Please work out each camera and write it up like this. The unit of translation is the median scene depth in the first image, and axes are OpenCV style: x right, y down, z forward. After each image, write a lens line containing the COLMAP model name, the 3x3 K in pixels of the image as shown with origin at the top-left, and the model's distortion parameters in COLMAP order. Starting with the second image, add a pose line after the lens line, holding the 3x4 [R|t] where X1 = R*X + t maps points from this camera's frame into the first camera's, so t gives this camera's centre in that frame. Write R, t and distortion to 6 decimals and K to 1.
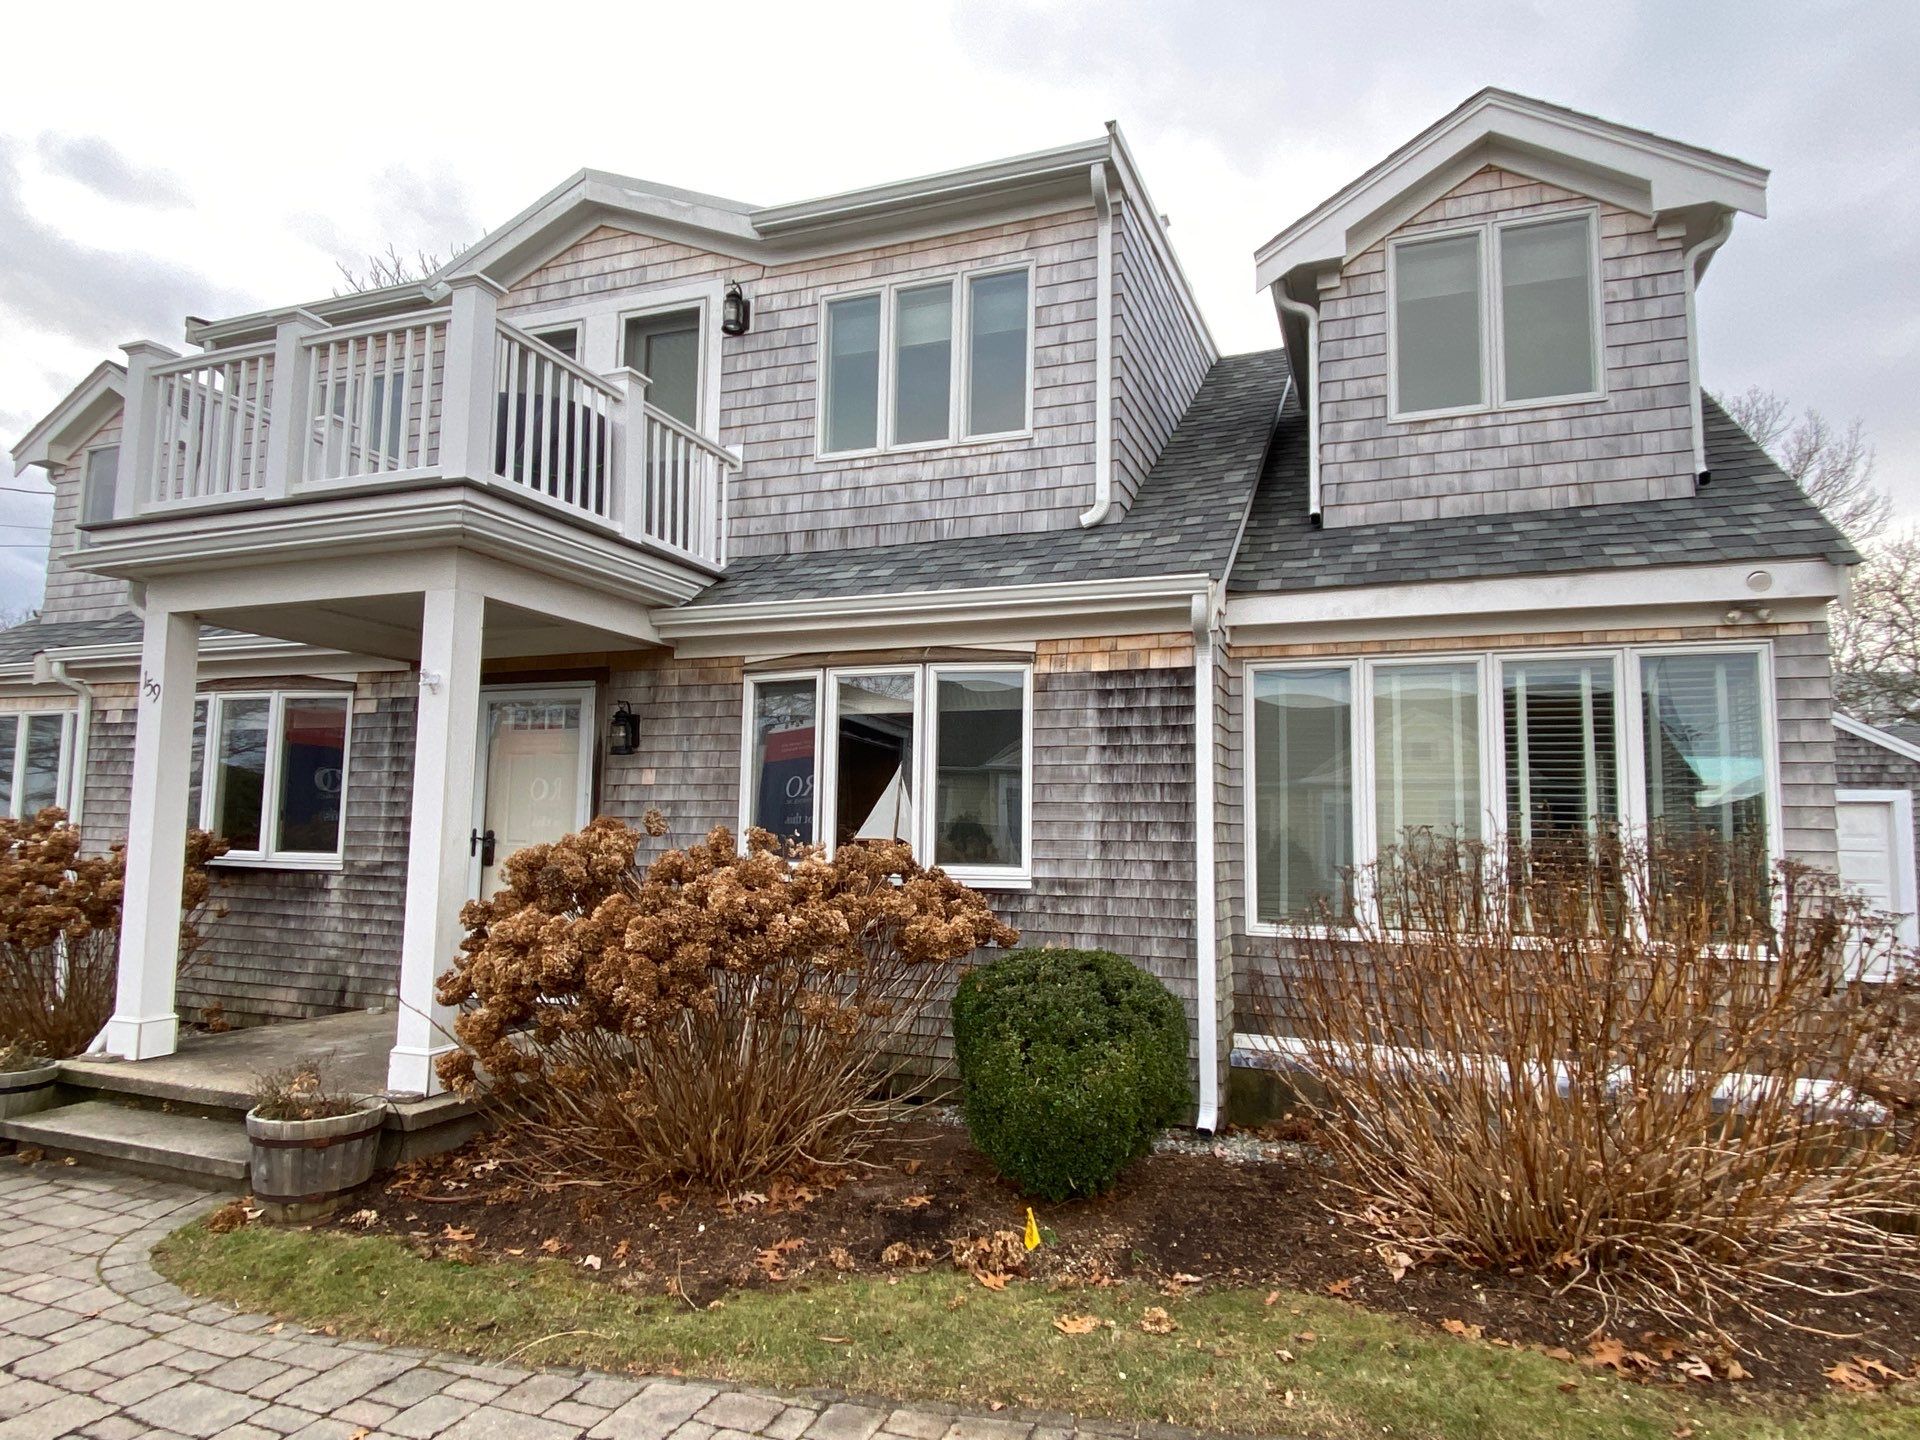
lens RADIAL K [[1114.5, 0, 960.0], [0, 1114.5, 720.0], [0, 0, 1]] dist [0.098863, -0.118322]
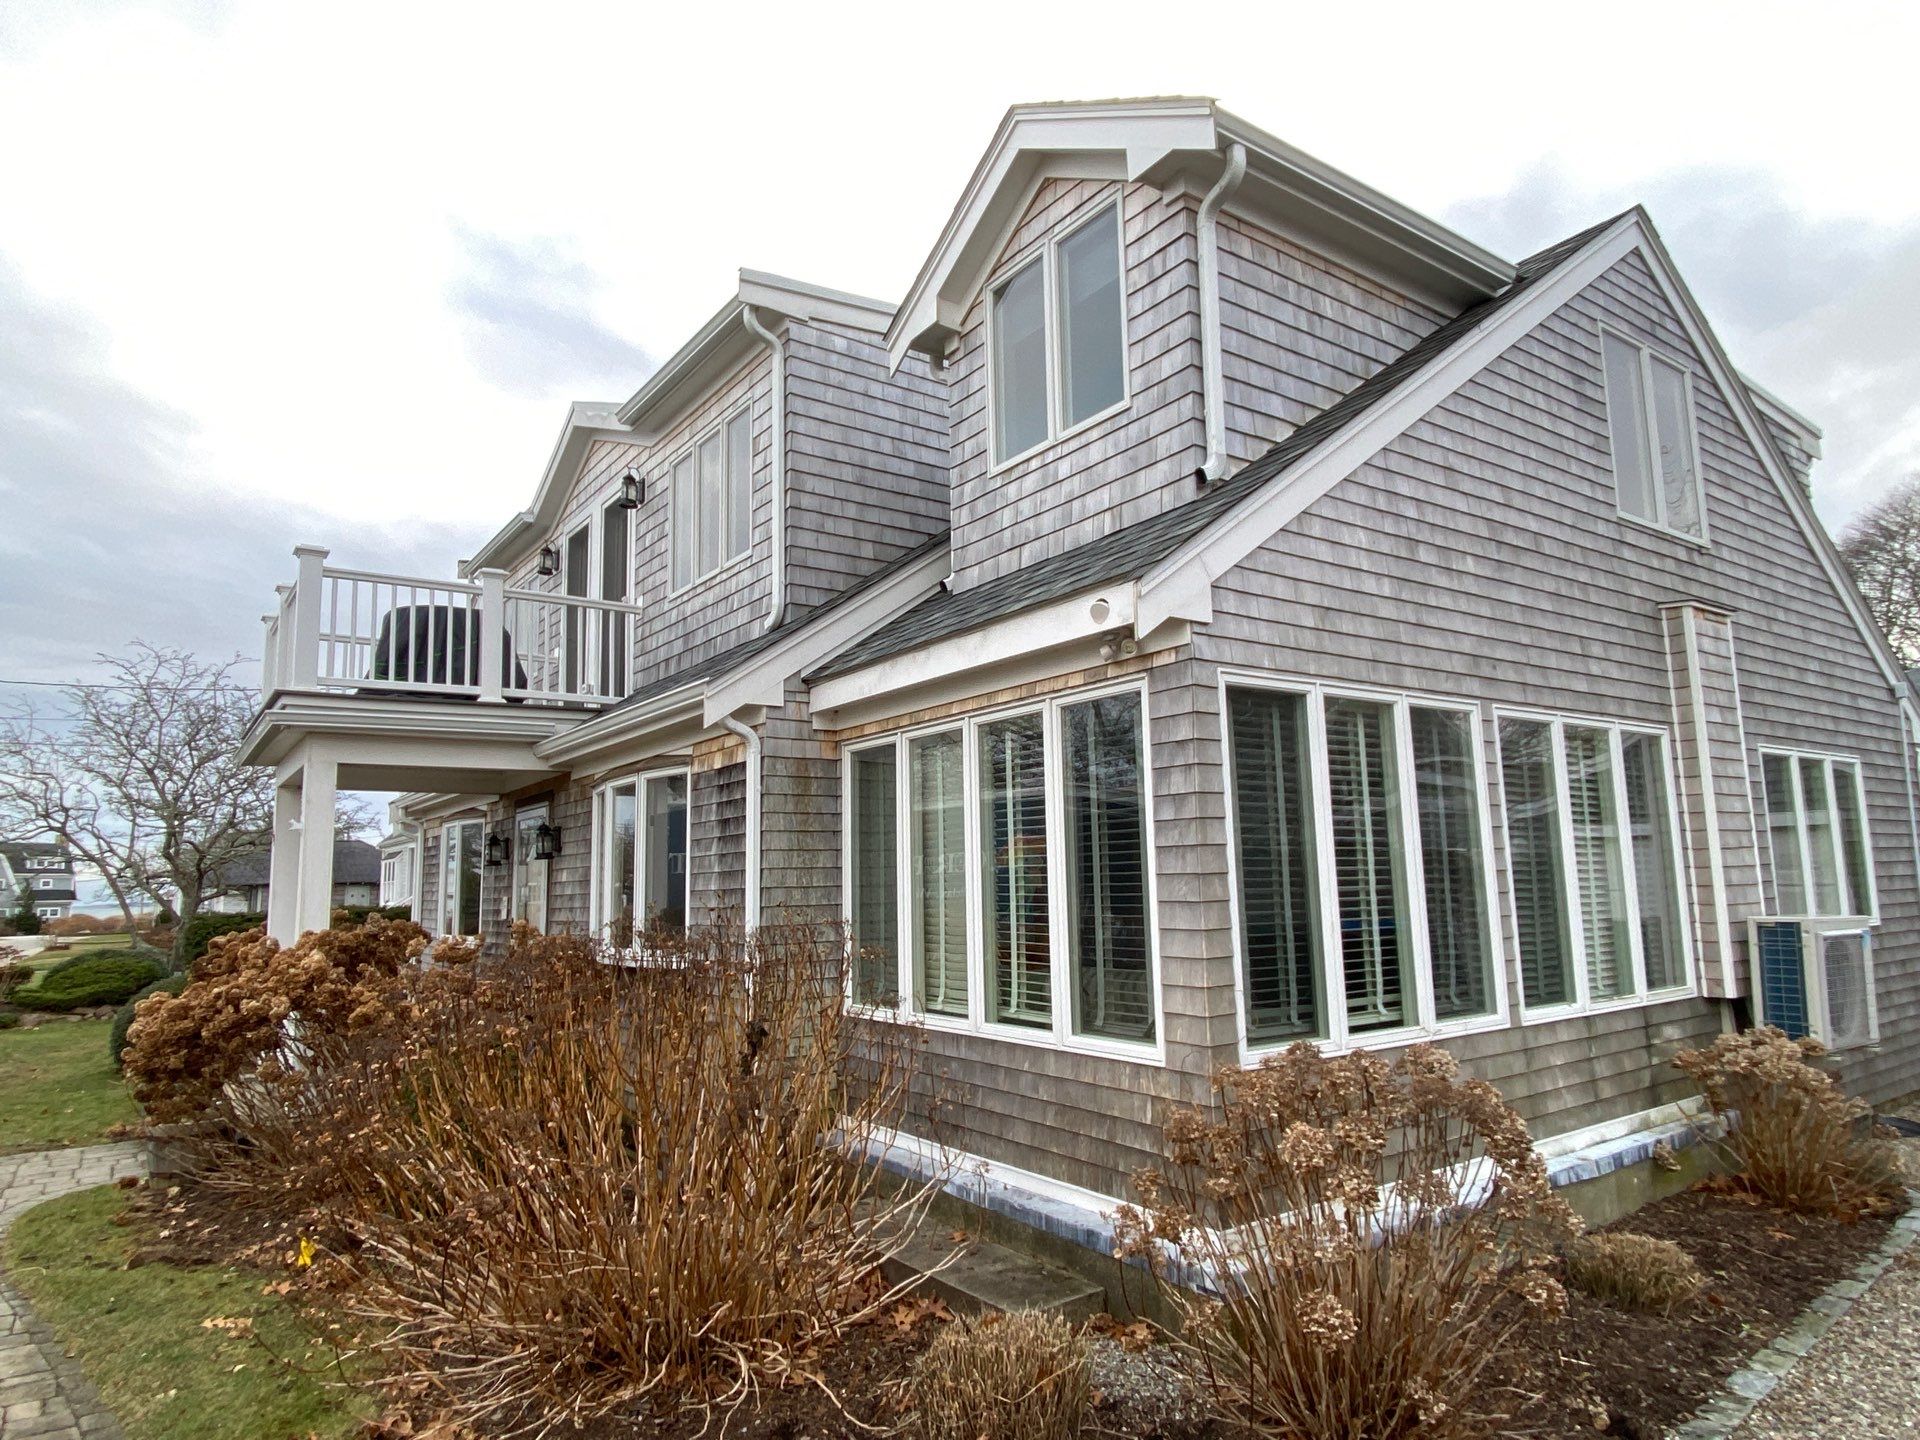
lens RADIAL K [[1114.5, 0, 960.0], [0, 1114.5, 720.0], [0, 0, 1]] dist [0.098863, -0.118322]
pose [[0.833766, -0.114378, -0.540141, 0.790565], [0.090914, 0.993394, -0.070022, 0.006332], [0.544581, 0.009276, 0.838657, 0.179146]]
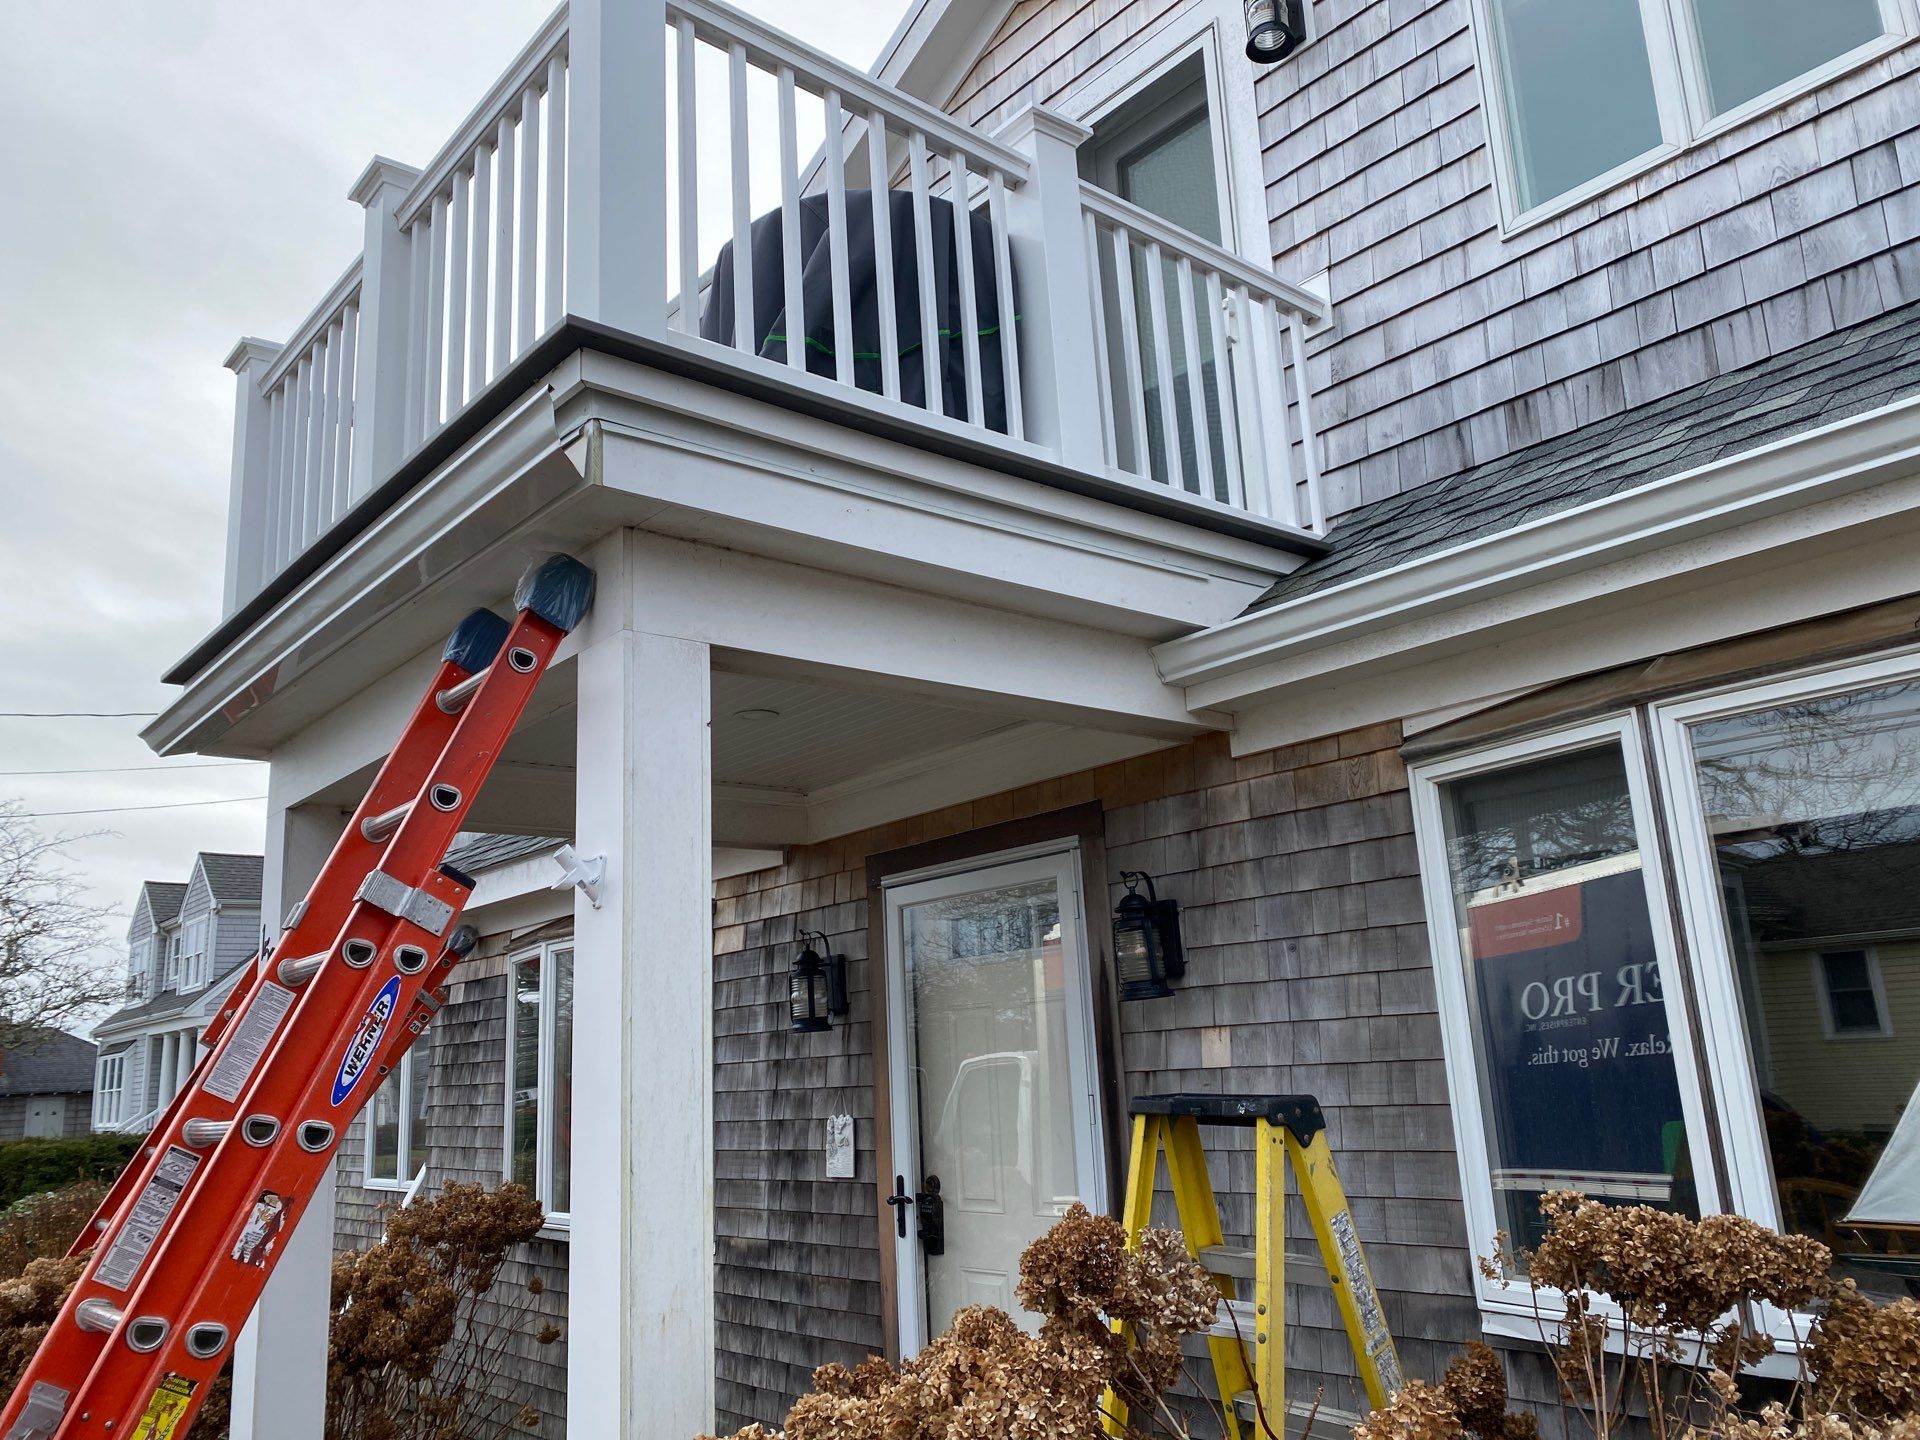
lens RADIAL K [[1451.3, 0, 965.4], [0, 1451.3, 692.2], [0, 0, 1]] dist [0.047989, -0.056716]
pose [[0.874745, -0.175978, -0.451501, -0.092118], [0.108830, 0.979271, -0.170833, 0.003591], [0.472205, 0.100299, 0.875764, 0.471144]]
